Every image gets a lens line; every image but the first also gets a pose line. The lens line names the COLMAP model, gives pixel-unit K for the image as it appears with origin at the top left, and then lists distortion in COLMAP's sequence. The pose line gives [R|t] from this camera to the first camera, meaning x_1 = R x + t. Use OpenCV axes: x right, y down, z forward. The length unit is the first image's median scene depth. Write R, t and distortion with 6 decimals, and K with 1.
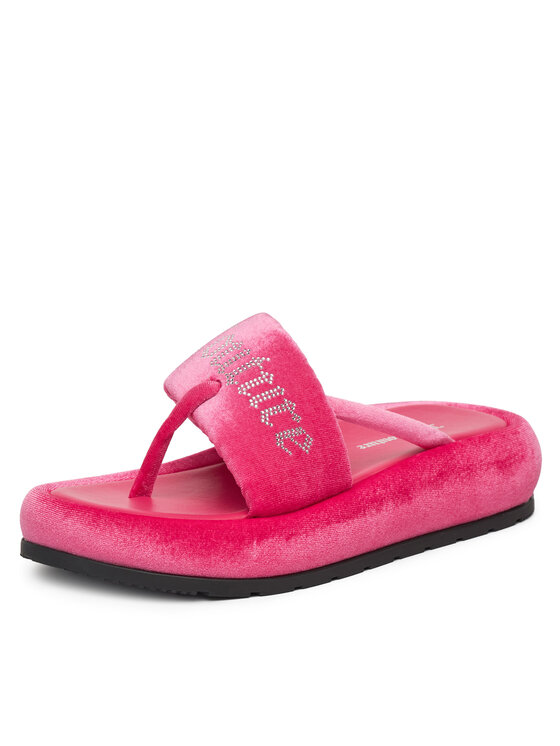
lens RADIAL K [[2199.7, 0, 280.2], [0, 2199.7, 373.7], [0, 0, 1]] dist [-0.053807, 0.000000]
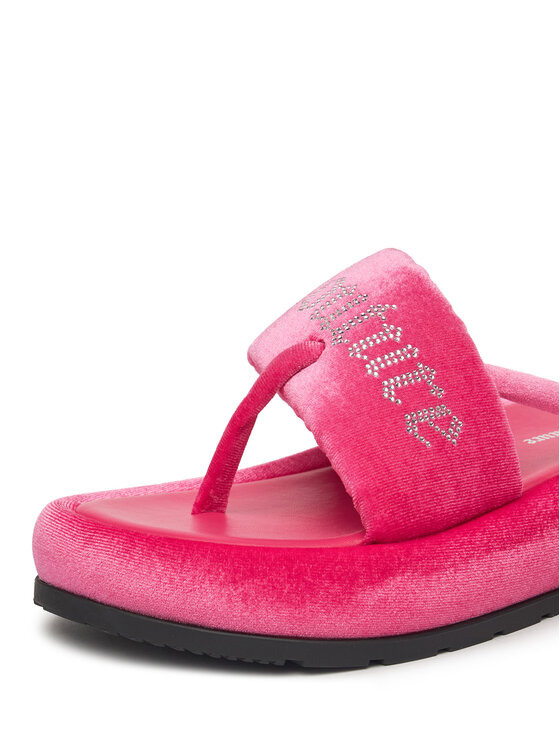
lens RADIAL K [[1667.3, 0, 280.8], [0, 1667.3, 371.2], [0, 0, 1]] dist [-0.056809, 0.000000]
pose [[0.995702, -0.015897, -0.091245, 0.006363], [0.013027, 0.999404, -0.031956, 0.029313], [0.091699, 0.030630, 0.995316, 0.494803]]
